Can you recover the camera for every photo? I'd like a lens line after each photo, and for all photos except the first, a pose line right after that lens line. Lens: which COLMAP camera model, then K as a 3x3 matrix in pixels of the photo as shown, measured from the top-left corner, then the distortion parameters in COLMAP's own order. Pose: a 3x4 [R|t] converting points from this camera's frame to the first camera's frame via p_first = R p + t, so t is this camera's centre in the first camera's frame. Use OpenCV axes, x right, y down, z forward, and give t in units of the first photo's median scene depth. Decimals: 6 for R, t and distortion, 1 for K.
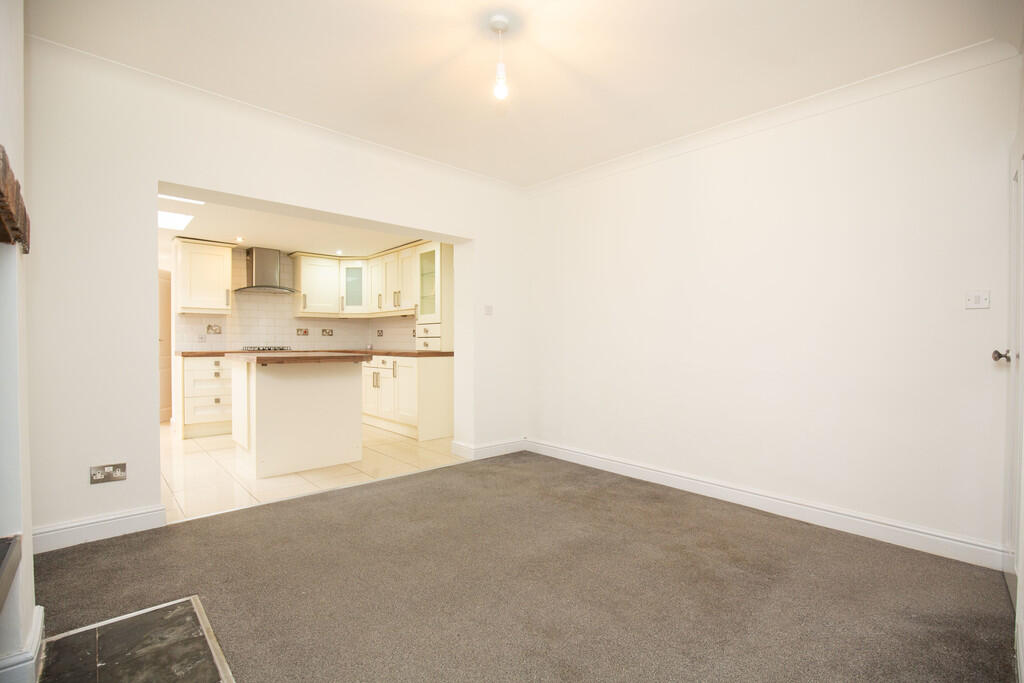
lens RADIAL K [[474.4, 0, 514.0], [0, 474.4, 344.8], [0, 0, 1]] dist [-0.002859, -0.000313]
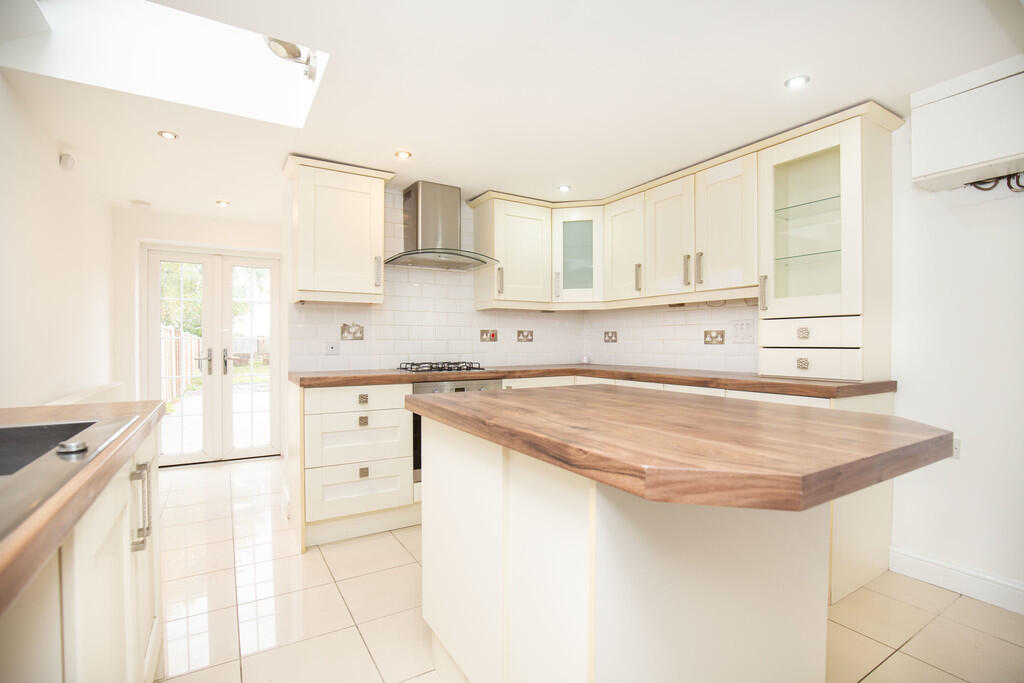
lens RADIAL K [[488.6, 0, 533.6], [0, 488.6, 343.8], [0, 0, 1]] dist [-0.001041, -0.000038]
pose [[0.987364, -0.001862, -0.158460, -0.327240], [0.001285, 0.999992, -0.003748, -0.015979], [0.158465, 0.003497, 0.987358, 0.460781]]
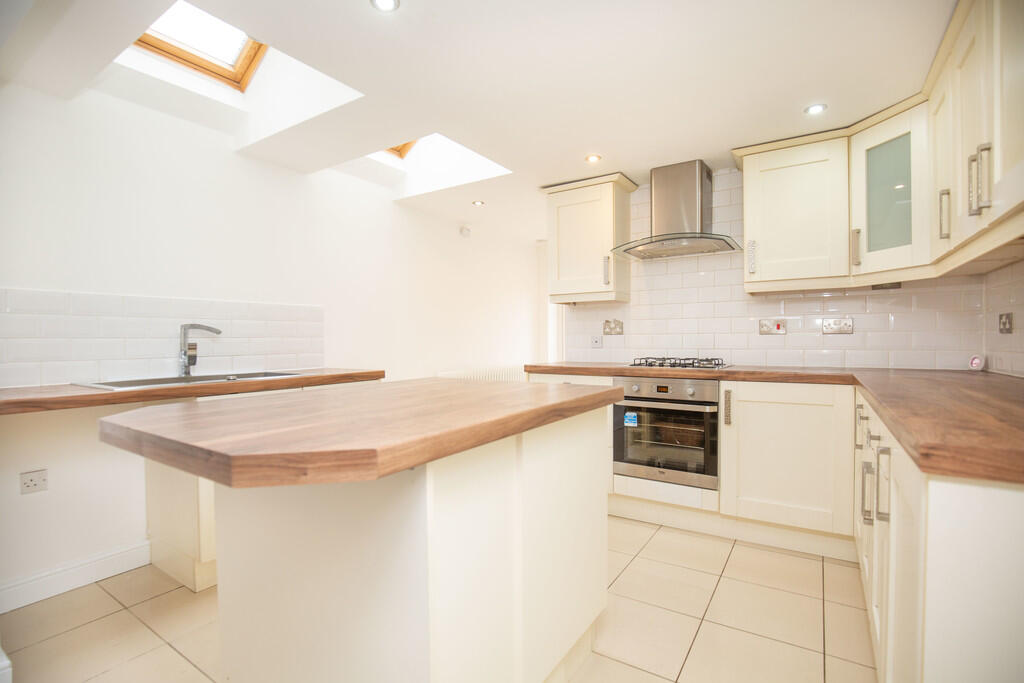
lens RADIAL K [[474.4, 0, 514.0], [0, 474.4, 344.8], [0, 0, 1]] dist [-0.002859, -0.000313]
pose [[0.283513, 0.008164, -0.958934, -0.083951], [0.001457, 0.999959, 0.008944, -0.015315], [0.958967, -0.003933, 0.283490, 0.695384]]
